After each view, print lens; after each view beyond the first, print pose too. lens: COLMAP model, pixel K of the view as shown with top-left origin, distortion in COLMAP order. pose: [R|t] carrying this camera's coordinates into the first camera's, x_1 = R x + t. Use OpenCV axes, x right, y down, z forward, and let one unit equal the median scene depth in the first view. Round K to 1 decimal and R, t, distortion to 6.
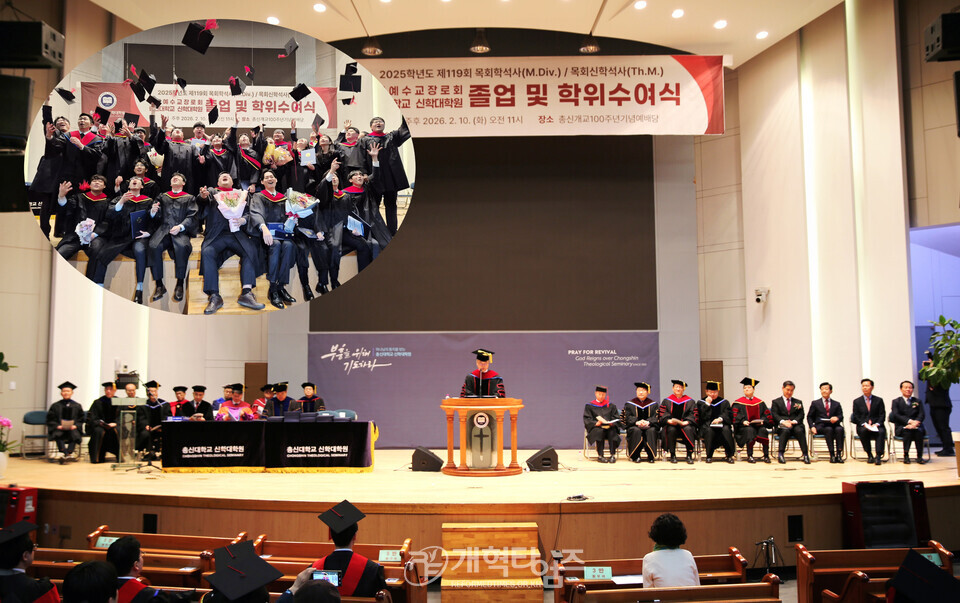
lens RADIAL K [[902.7, 0, 477.7], [0, 902.7, 303.0], [0, 0, 1]] dist [-0.001665, 0.000000]
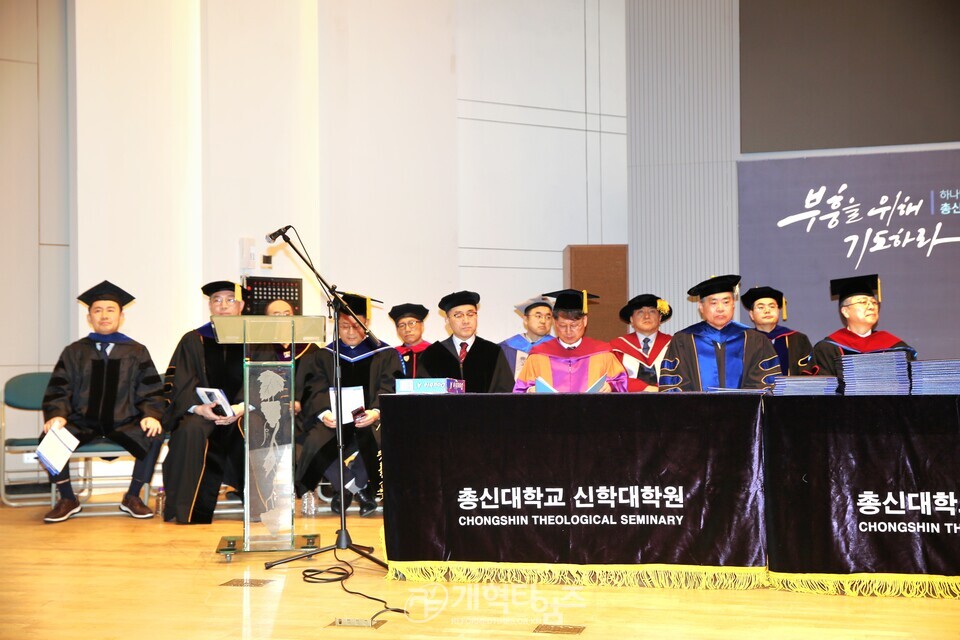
lens RADIAL K [[1377.5, 0, 478.7], [0, 1377.5, 319.9], [0, 0, 1]] dist [0.006684, 0.000000]
pose [[0.972780, -0.012933, -0.231369, -0.194436], [0.028457, 0.997552, 0.063884, 0.071867], [0.229977, -0.068729, 0.970766, 0.521599]]
